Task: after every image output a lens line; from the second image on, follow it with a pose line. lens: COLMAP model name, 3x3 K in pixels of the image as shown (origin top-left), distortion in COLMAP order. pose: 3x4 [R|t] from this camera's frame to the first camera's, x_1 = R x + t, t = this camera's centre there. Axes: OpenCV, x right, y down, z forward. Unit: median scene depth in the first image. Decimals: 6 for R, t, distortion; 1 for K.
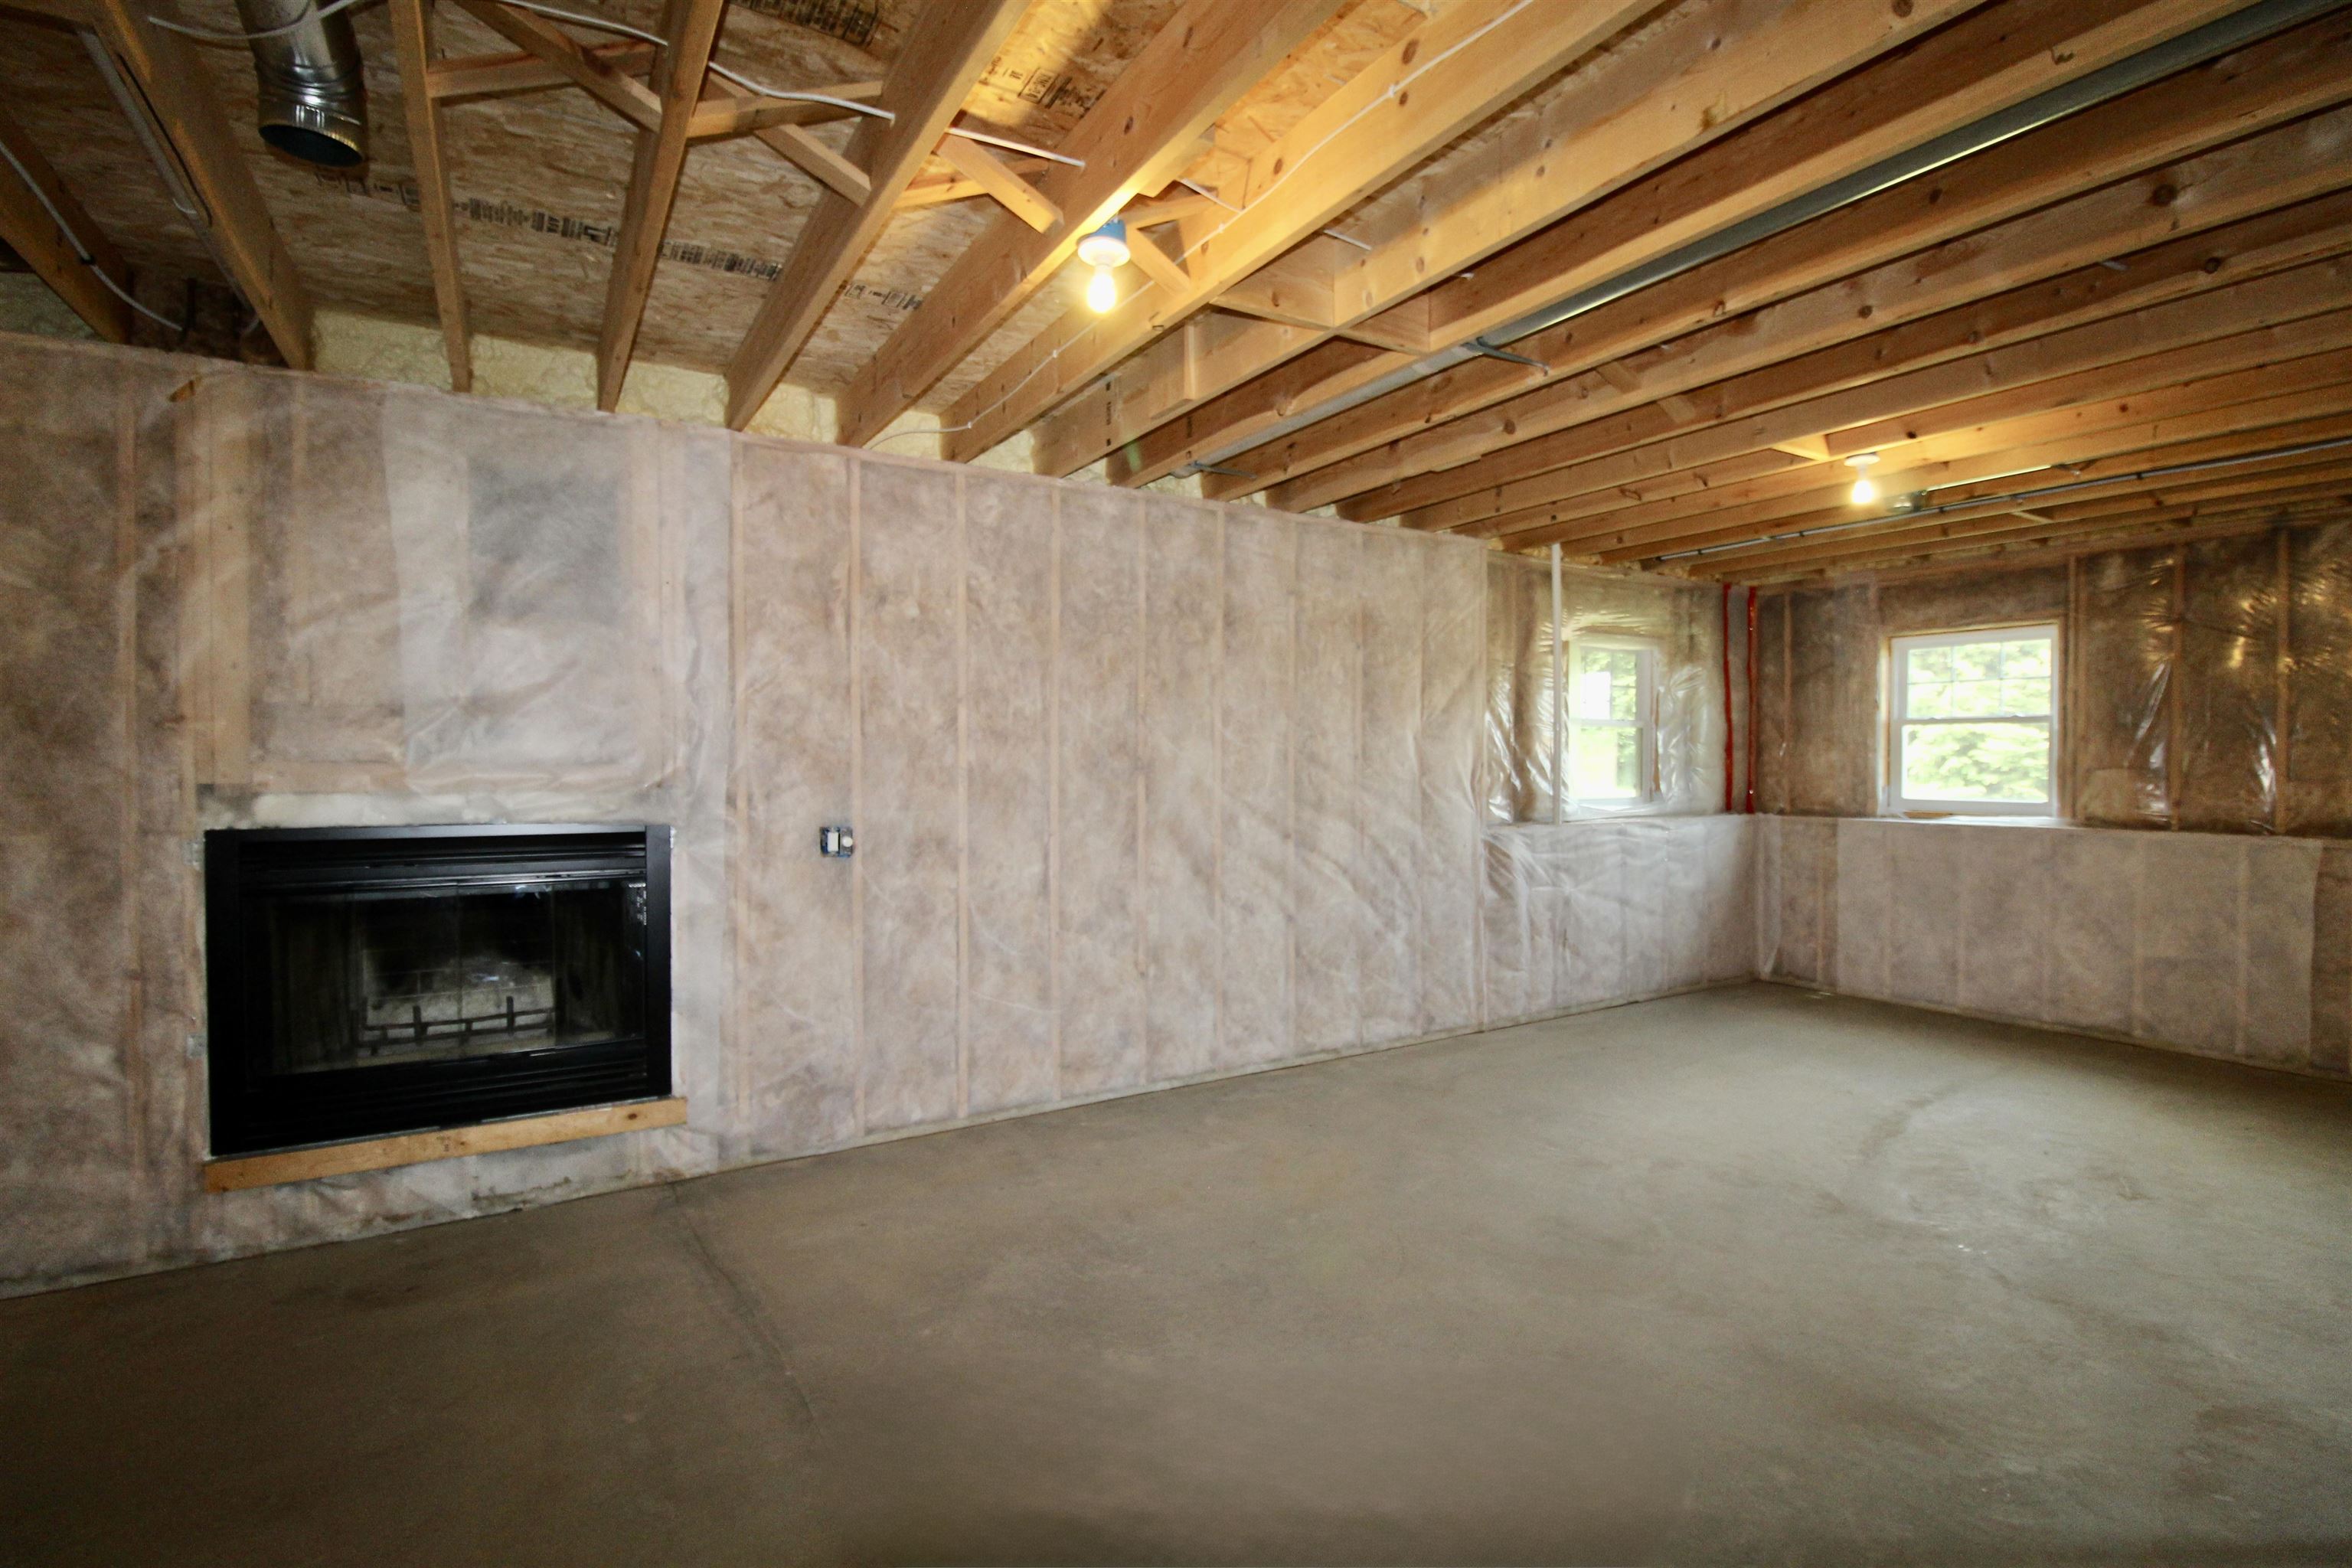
lens RADIAL K [[1105.5, 0, 1180.1], [0, 1105.5, 785.6], [0, 0, 1]] dist [0.001256, -0.009844]
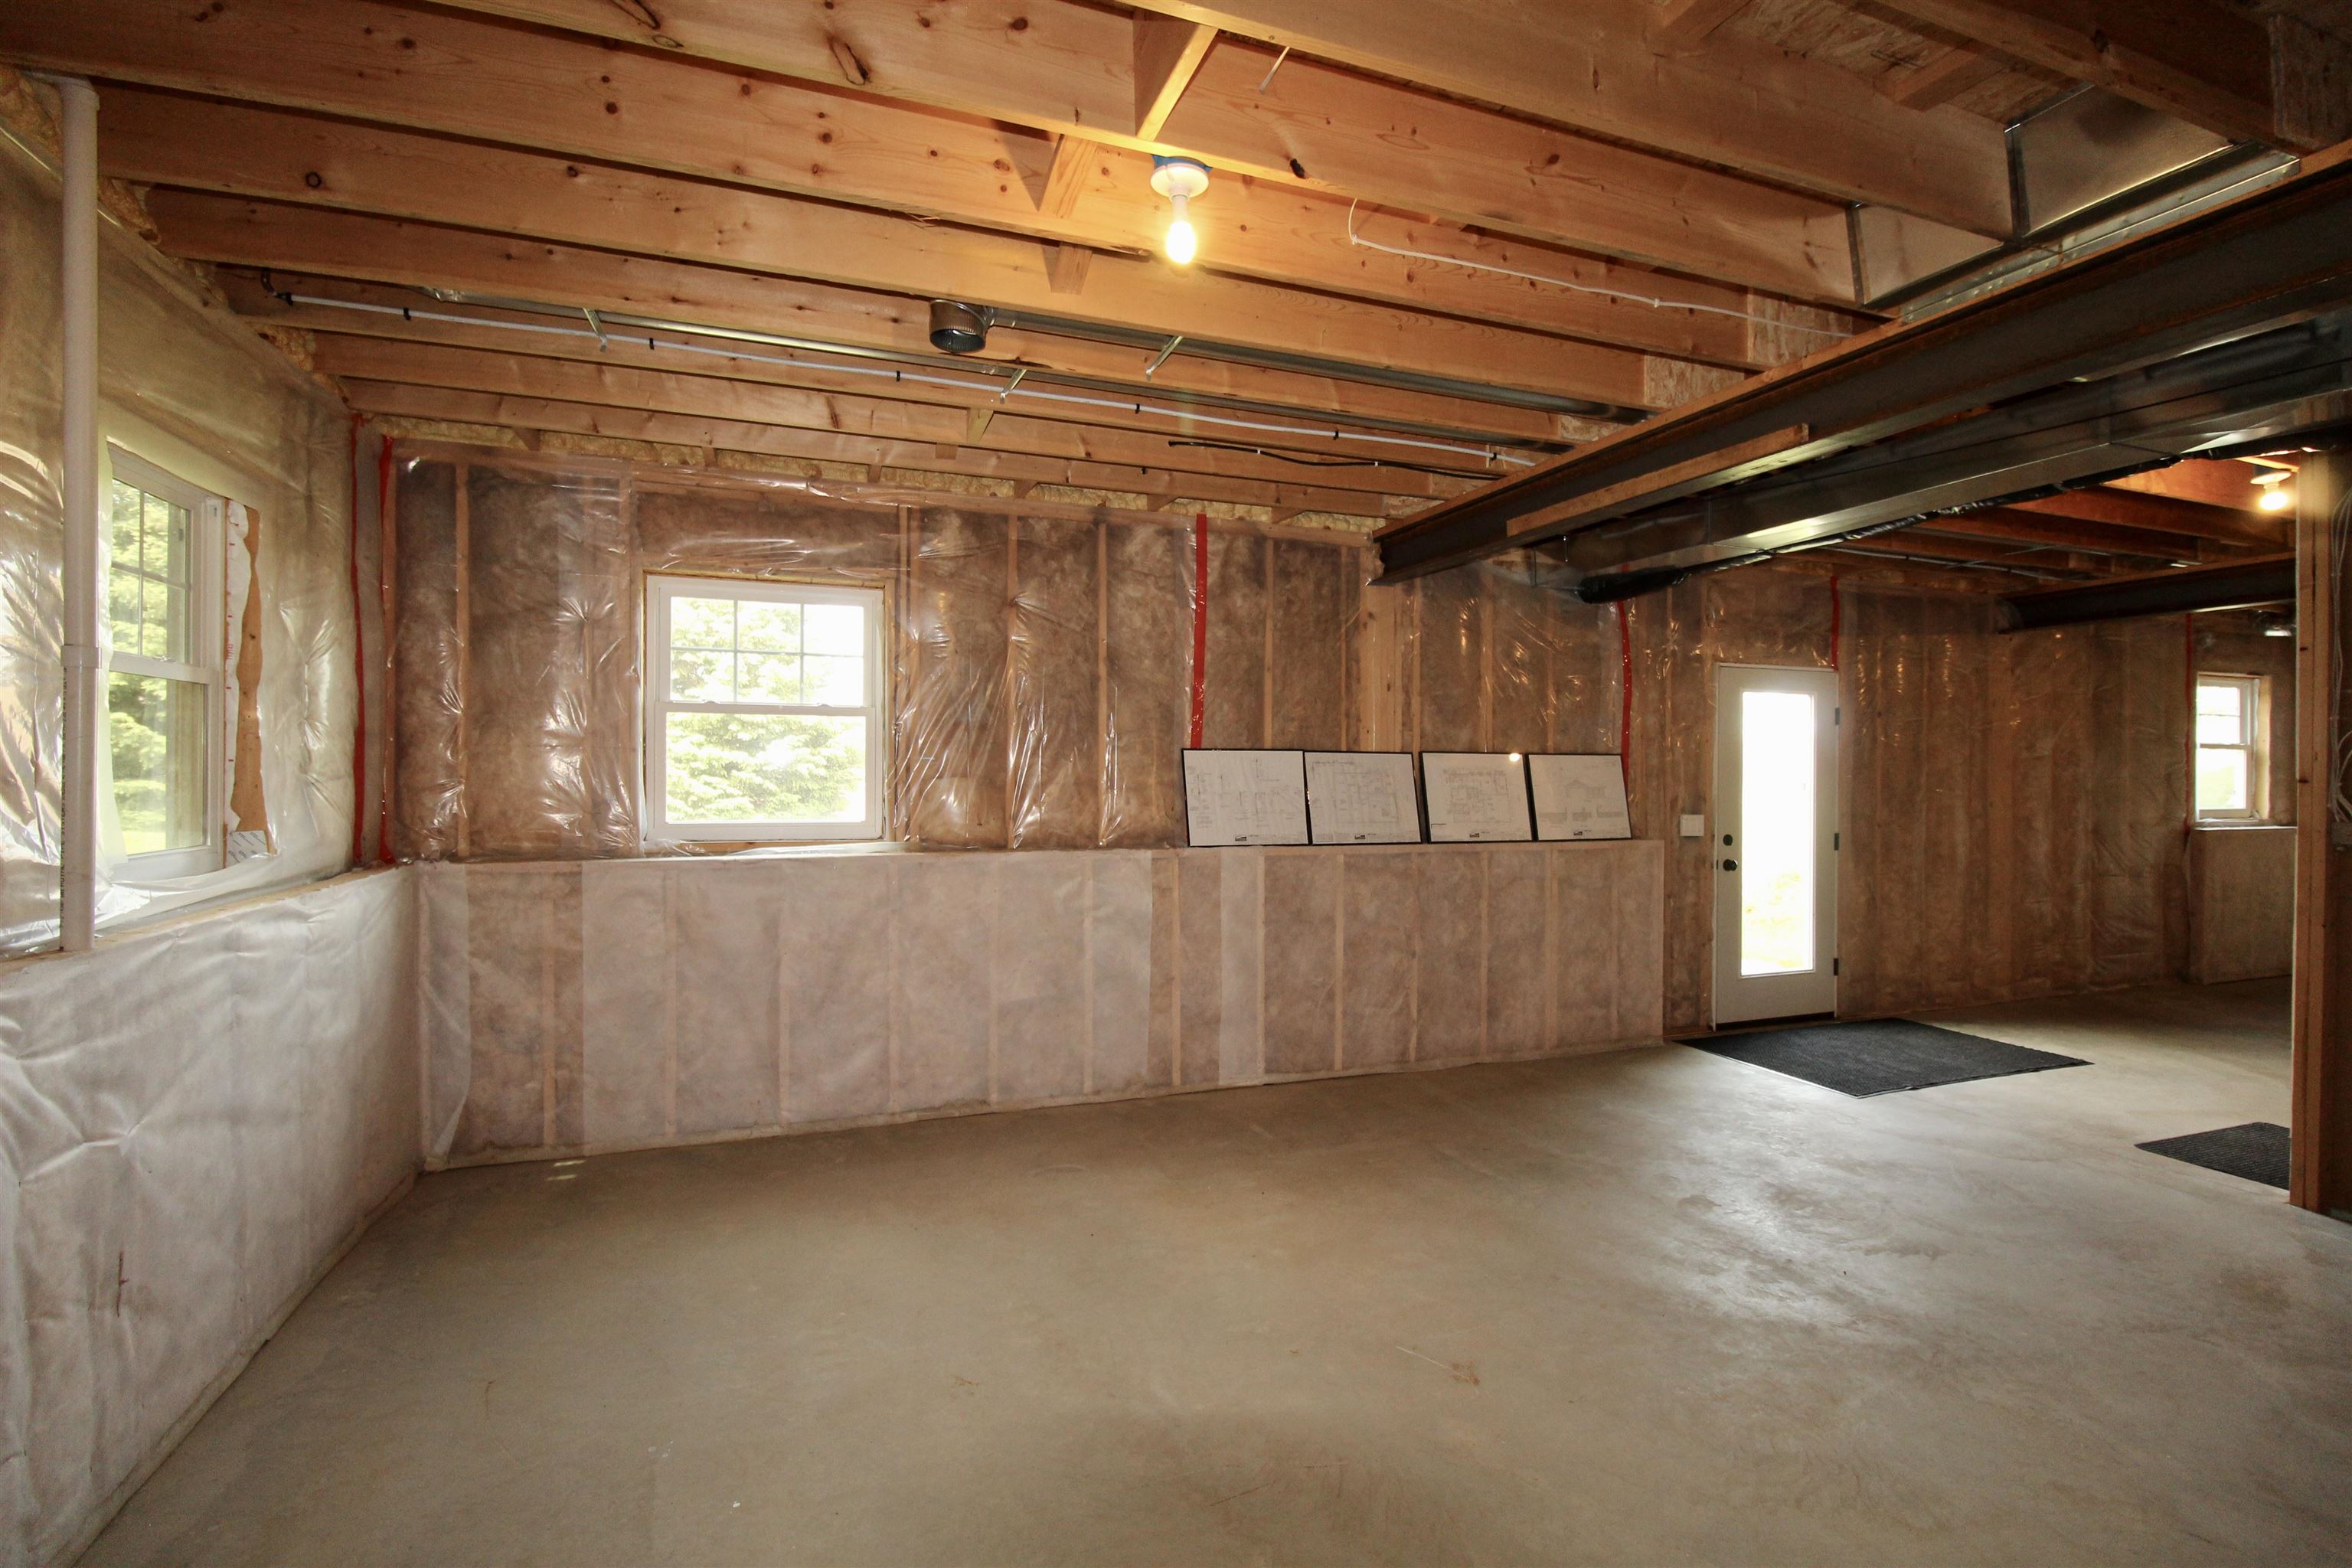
lens RADIAL K [[1105.5, 0, 1248.6], [0, 1105.5, 776.2], [0, 0, 1]] dist [0.001256, -0.009844]
pose [[0.167392, -0.002940, 0.985886, 0.071931], [0.015609, 0.999878, 0.000332, -0.011577], [-0.985767, 0.015333, 0.167417, 0.567051]]
